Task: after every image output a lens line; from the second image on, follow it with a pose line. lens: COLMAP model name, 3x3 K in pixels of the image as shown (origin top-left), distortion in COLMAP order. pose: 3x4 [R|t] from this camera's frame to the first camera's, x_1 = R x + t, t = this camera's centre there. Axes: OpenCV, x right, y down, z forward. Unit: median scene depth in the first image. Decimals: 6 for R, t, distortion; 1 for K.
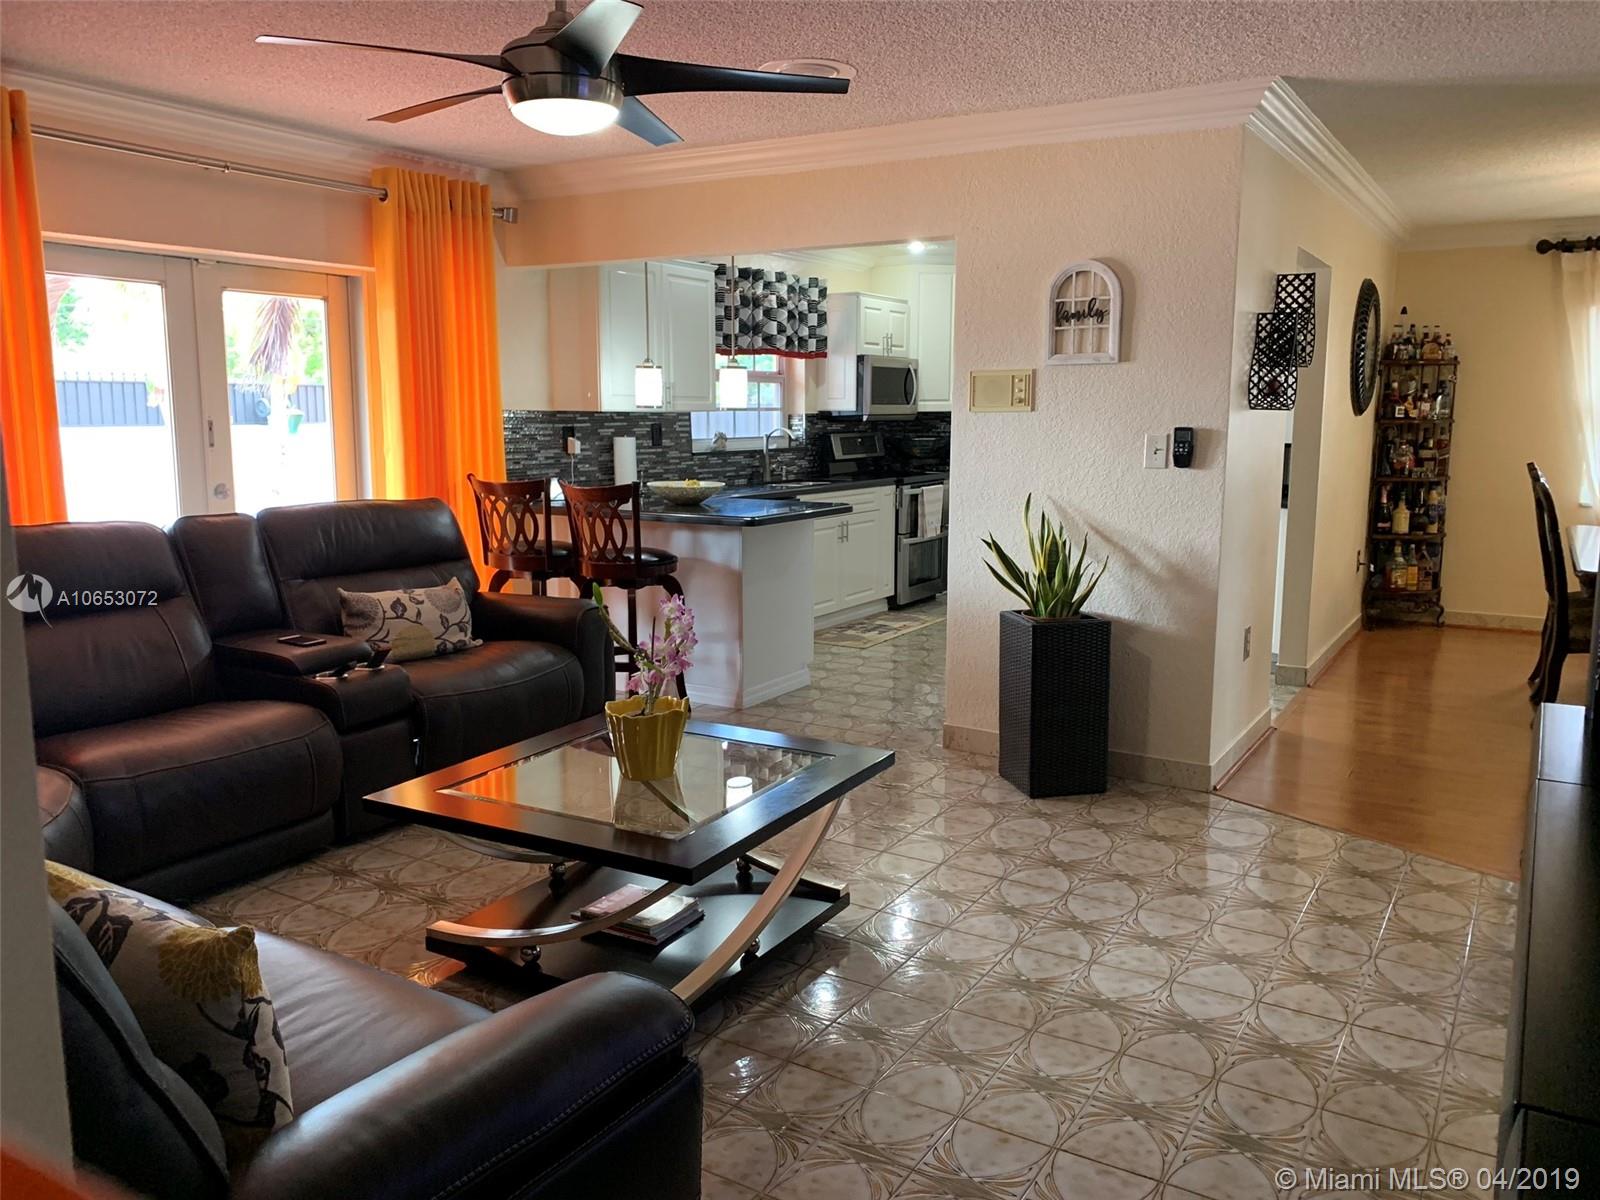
lens RADIAL K [[1195.3, 0, 775.0], [0, 1195.3, 599.8], [0, 0, 1]] dist [0.111947, -0.147436]
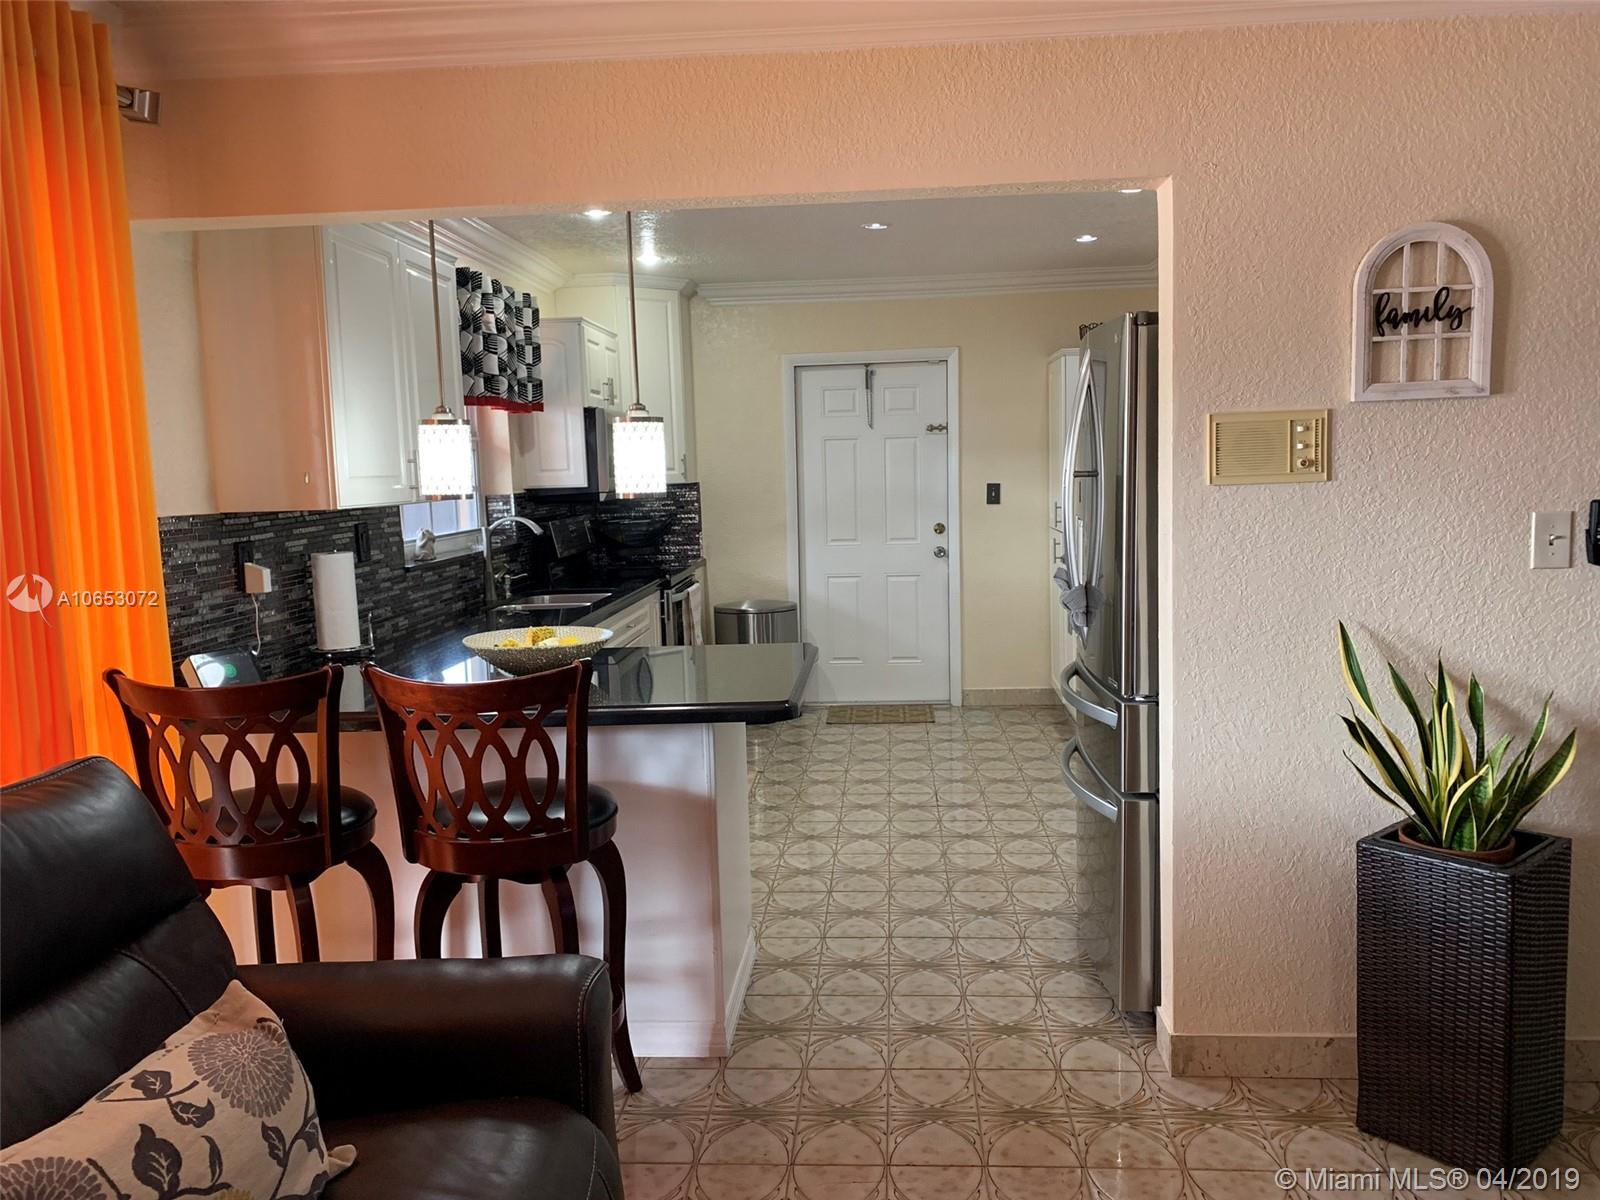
lens RADIAL K [[1217.1, 0, 790.8], [0, 1217.1, 592.7], [0, 0, 1]] dist [0.036170, -0.048595]
pose [[0.882061, -0.079262, 0.464420, -0.216747], [0.107046, 0.993682, -0.033719, -0.082978], [-0.458813, 0.079456, 0.884973, 0.450494]]
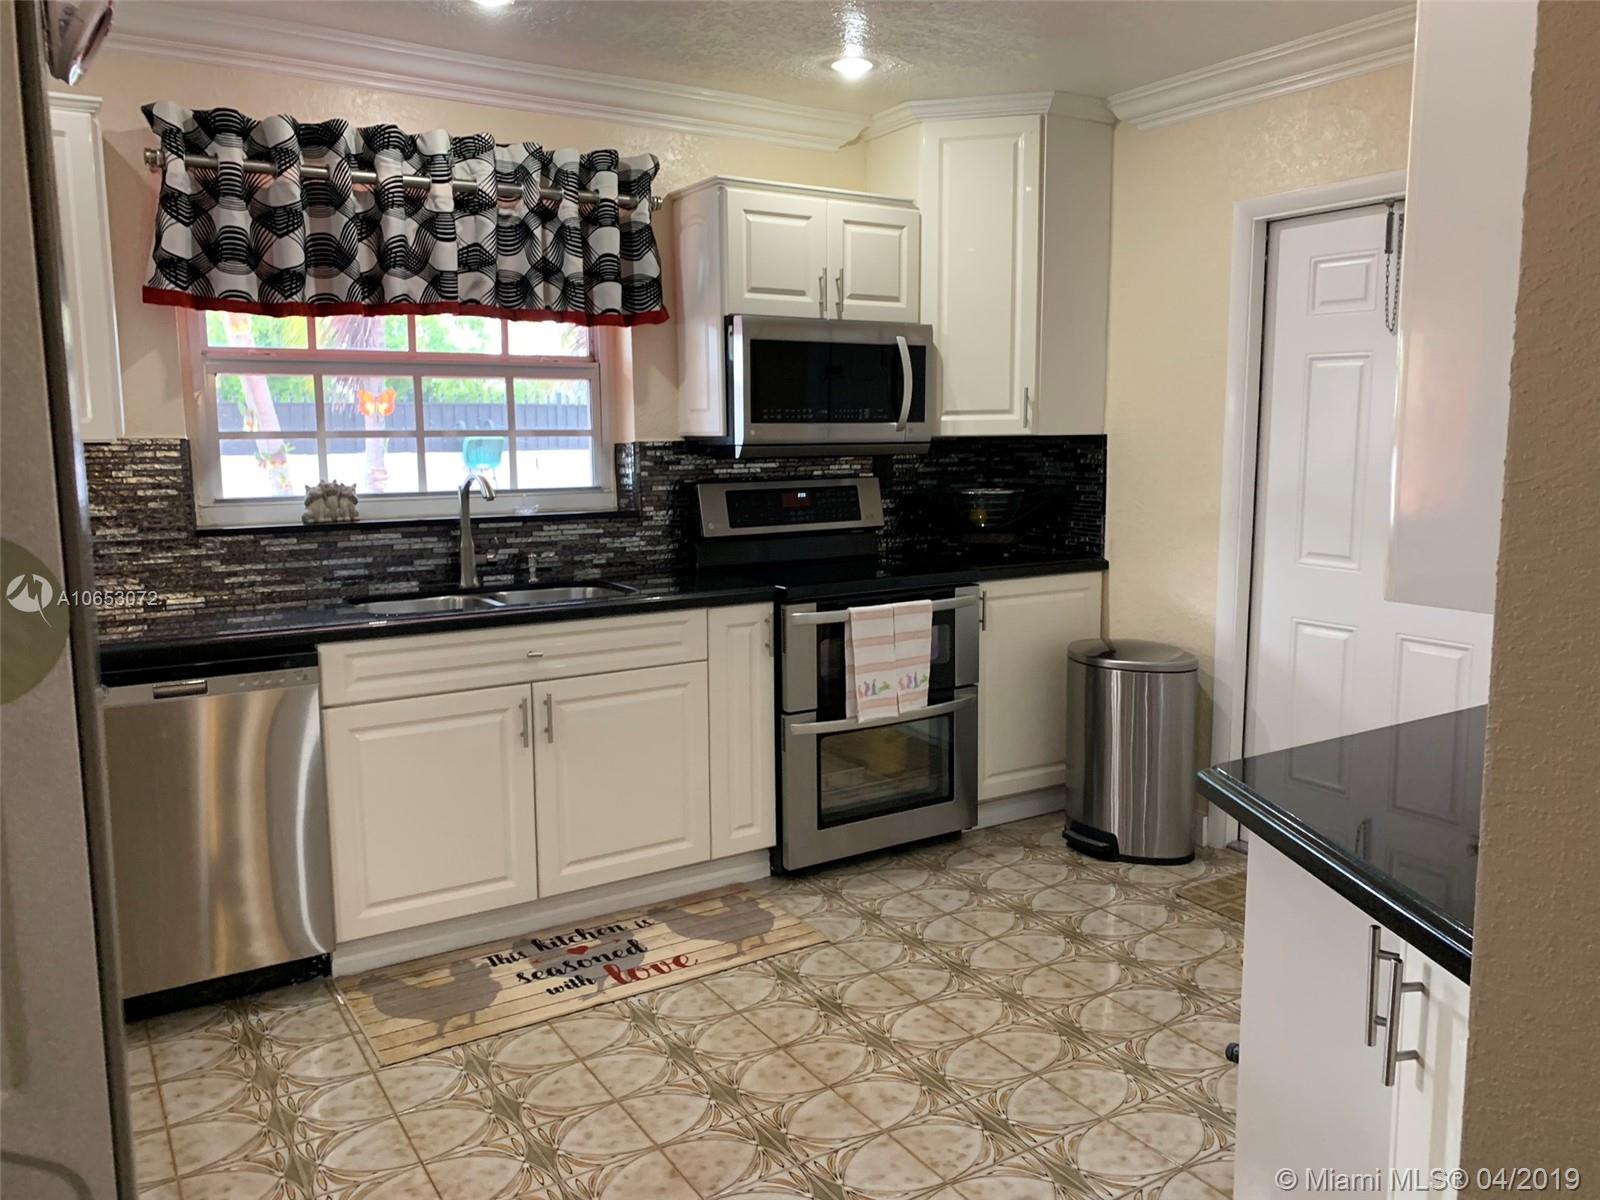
lens RADIAL K [[1204.5, 0, 798.6], [0, 1204.5, 579.2], [0, 0, 1]] dist [0.039382, -0.053144]
pose [[0.903076, 0.045748, -0.427037, 0.399320], [-0.058474, 0.998149, -0.016726, -0.130445], [0.425481, 0.040075, 0.904080, 0.806649]]
